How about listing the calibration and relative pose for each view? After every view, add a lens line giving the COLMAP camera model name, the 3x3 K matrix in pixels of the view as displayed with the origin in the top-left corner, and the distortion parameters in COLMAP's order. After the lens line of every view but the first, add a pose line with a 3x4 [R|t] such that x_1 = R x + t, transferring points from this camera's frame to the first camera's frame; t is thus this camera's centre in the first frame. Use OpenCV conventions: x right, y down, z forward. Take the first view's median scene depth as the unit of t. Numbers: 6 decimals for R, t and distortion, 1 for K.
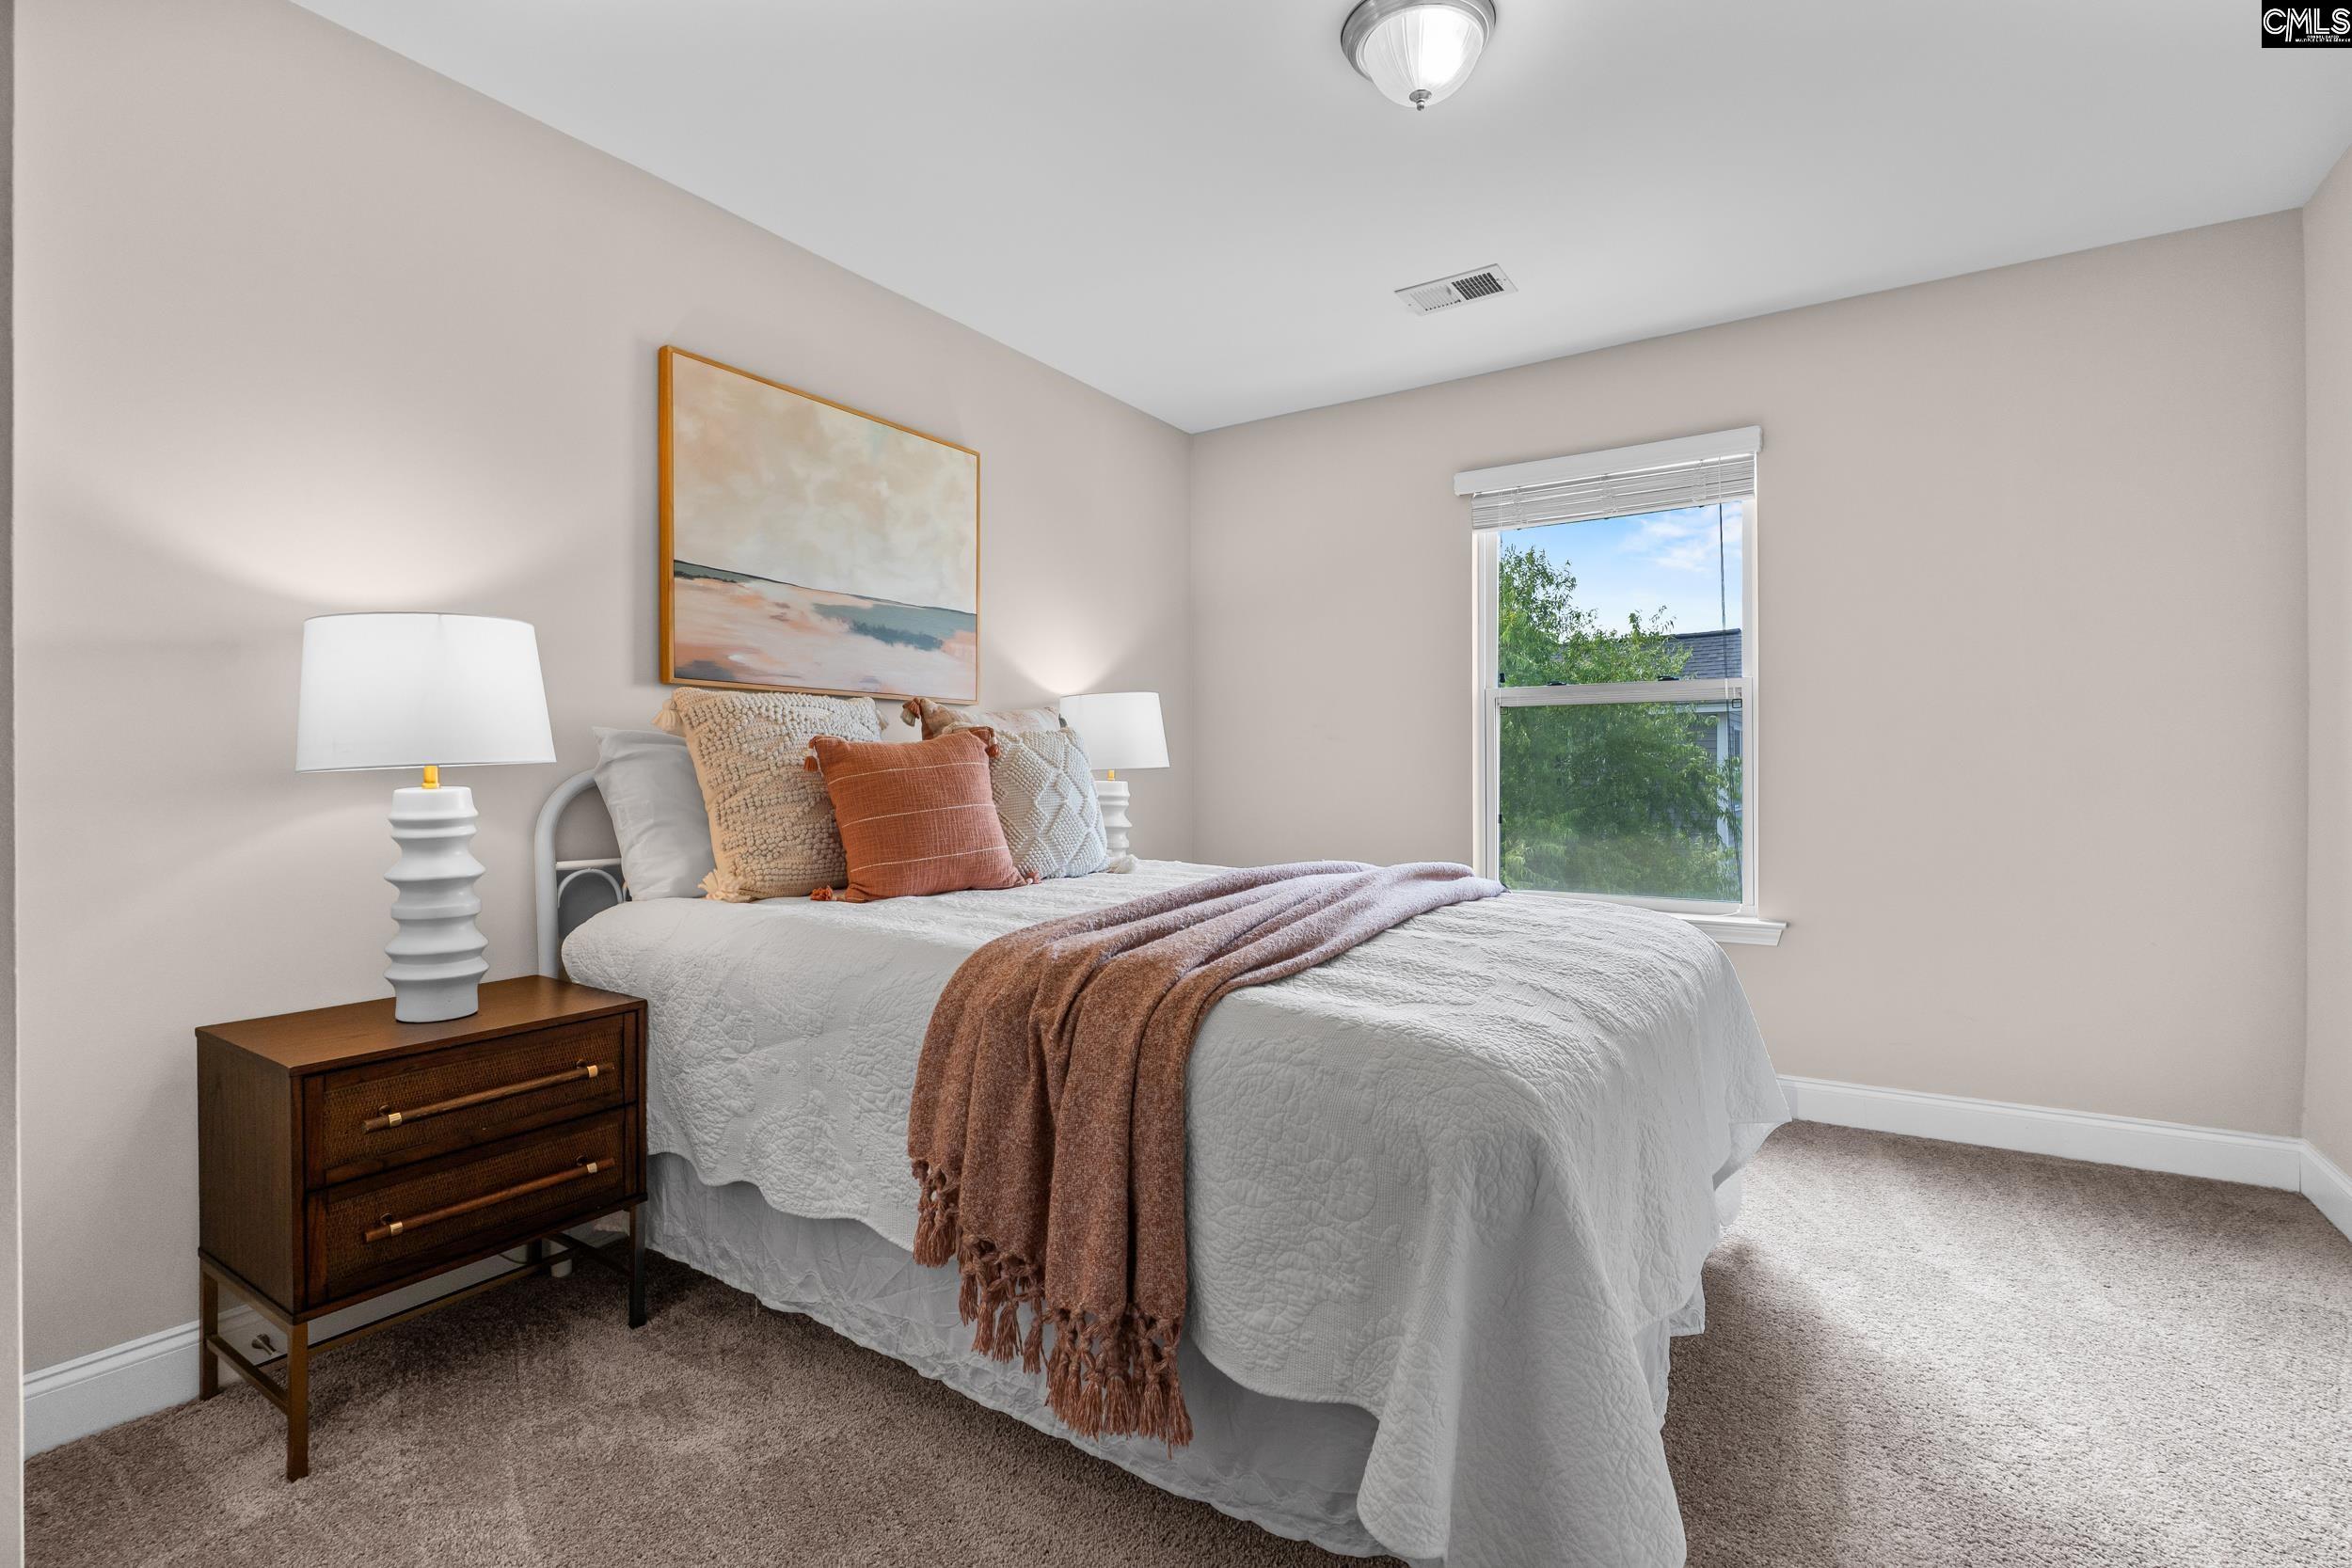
lens RADIAL K [[1088.4, 0, 1172.0], [0, 1088.4, 777.1], [0, 0, 1]] dist [-0.005072, -0.000744]
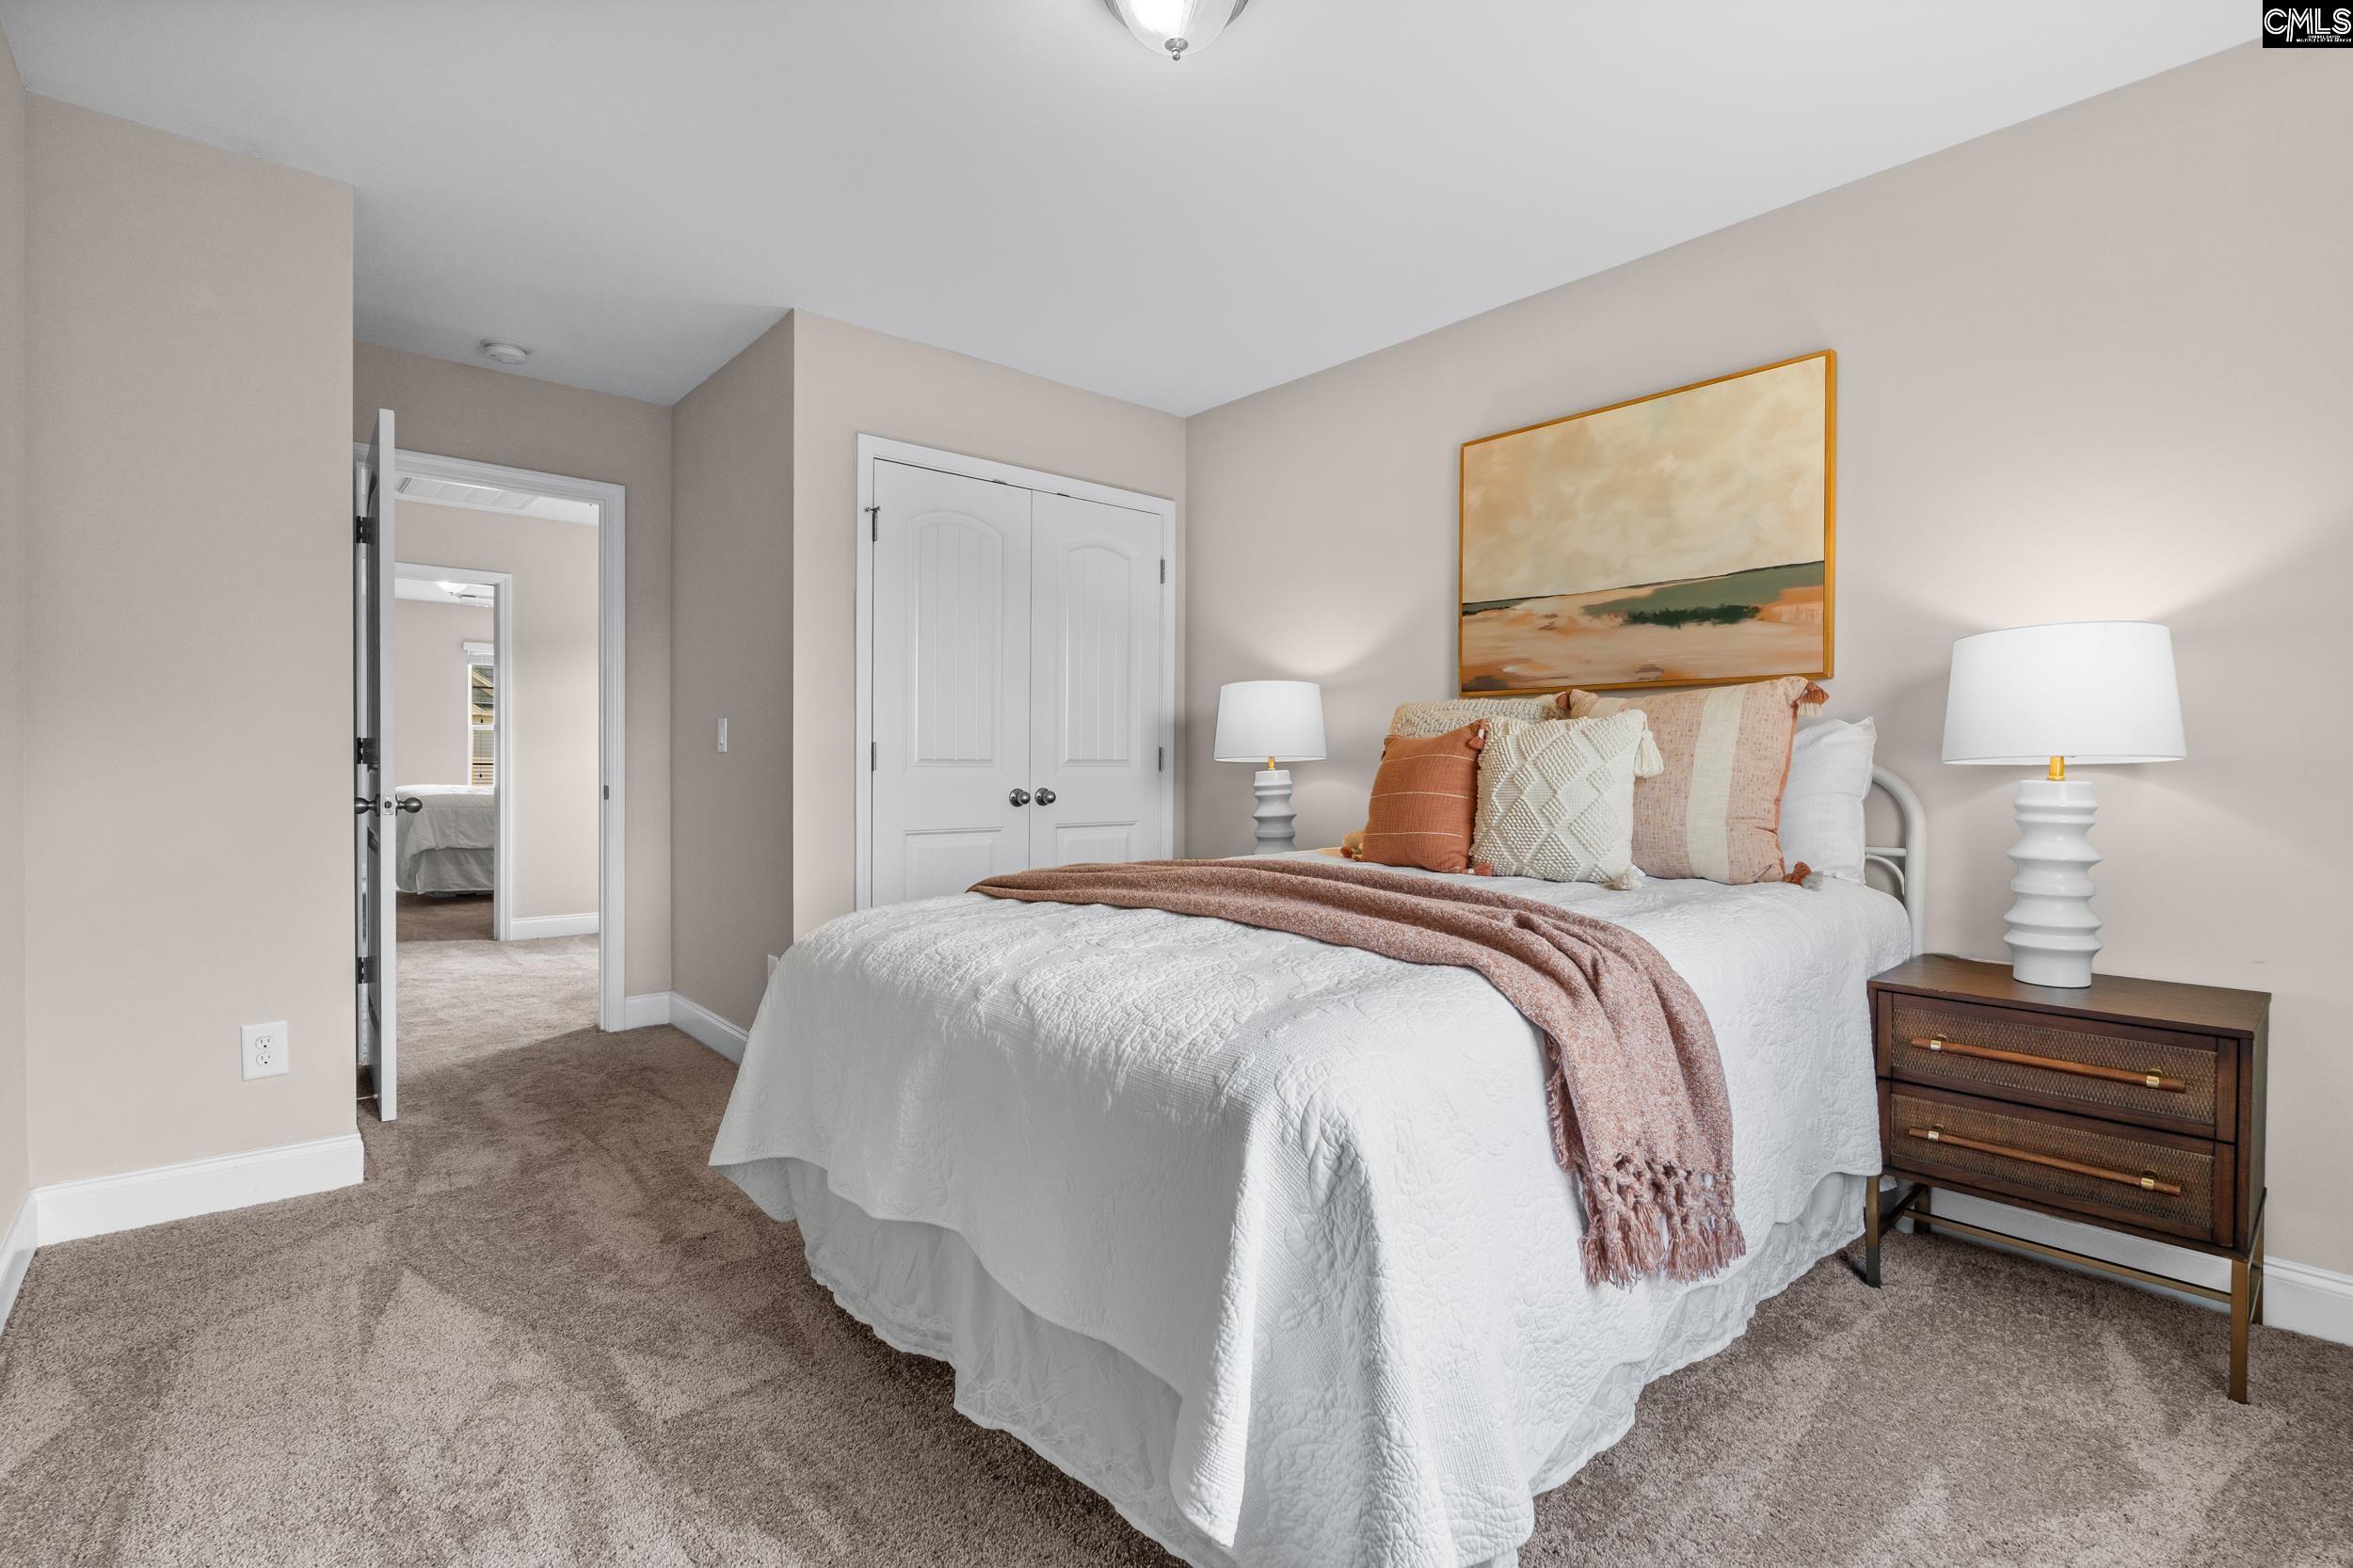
lens RADIAL K [[1089.0, 0, 1172.5], [0, 1089.0, 777.1], [0, 0, 1]] dist [-0.005072, -0.000744]
pose [[-0.271209, 0.013740, -0.962422, 0.835081], [-0.007342, 0.999839, 0.016343, -0.006316], [0.962492, 0.011499, -0.271065, 0.925674]]
